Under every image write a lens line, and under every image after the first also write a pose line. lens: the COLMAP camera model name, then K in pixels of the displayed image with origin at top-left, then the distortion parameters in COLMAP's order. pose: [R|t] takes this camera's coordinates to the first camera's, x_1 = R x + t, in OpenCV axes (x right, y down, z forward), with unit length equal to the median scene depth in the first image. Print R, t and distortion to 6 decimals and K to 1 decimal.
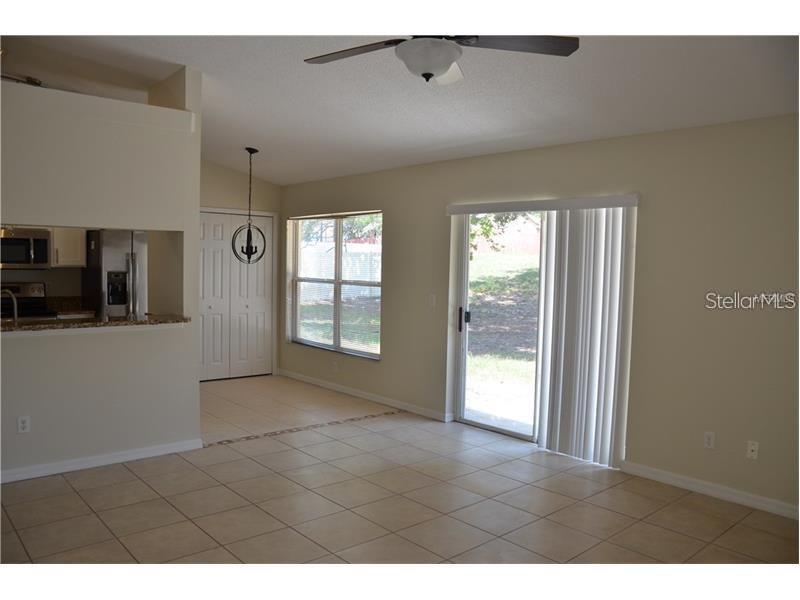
lens RADIAL K [[627.9, 0, 394.2], [0, 627.9, 308.4], [0, 0, 1]] dist [-0.112041, 0.038432]
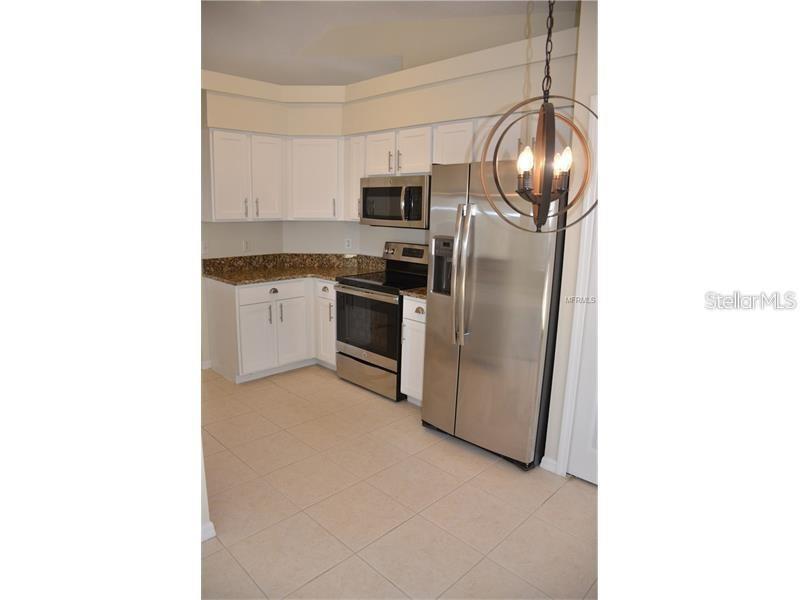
lens RADIAL K [[482.3, 0, 397.9], [0, 482.3, 294.0], [0, 0, 1]] dist [-0.069842, -0.000305]
pose [[0.066634, 0.160803, -0.984735, 0.001035], [-0.090509, 0.983833, 0.154532, -0.073975], [0.993664, 0.078830, 0.080111, 0.925921]]
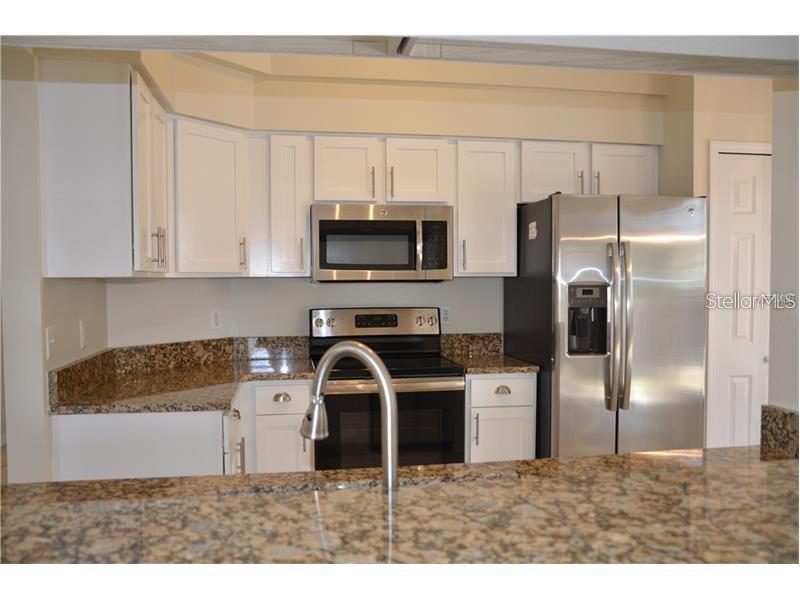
lens RADIAL K [[693.7, 0, 398.7], [0, 693.7, 301.4], [0, 0, 1]] dist [-0.046462, -0.003658]
pose [[0.856302, -0.009693, -0.516384, -0.304995], [-0.014465, 0.998982, -0.042739, -0.021975], [0.516272, 0.044068, 0.855290, 0.482163]]
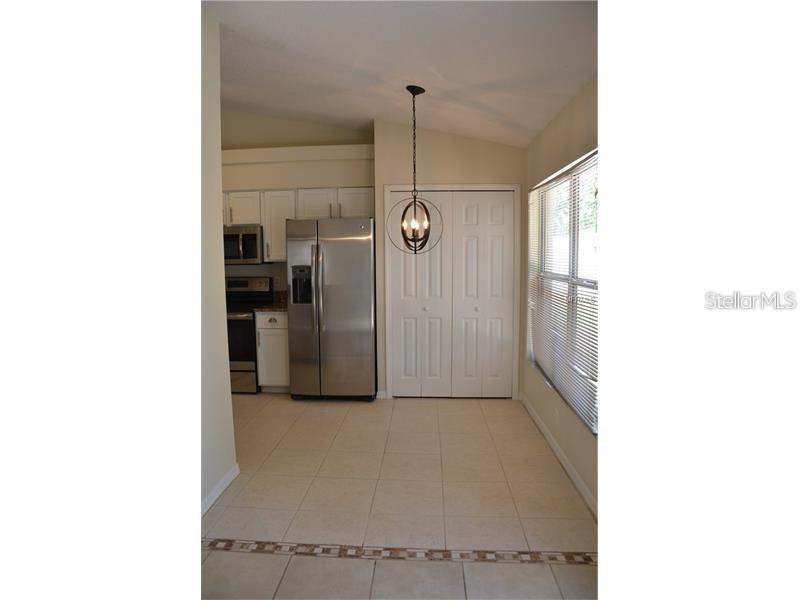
lens RADIAL K [[463.5, 0, 396.6], [0, 463.5, 295.3], [0, 0, 1]] dist [-0.089829, 0.001928]
pose [[0.701100, 0.037882, -0.712056, 0.124355], [-0.027170, 0.999282, 0.026411, -0.039420], [0.712545, 0.000830, 0.701626, 0.630100]]
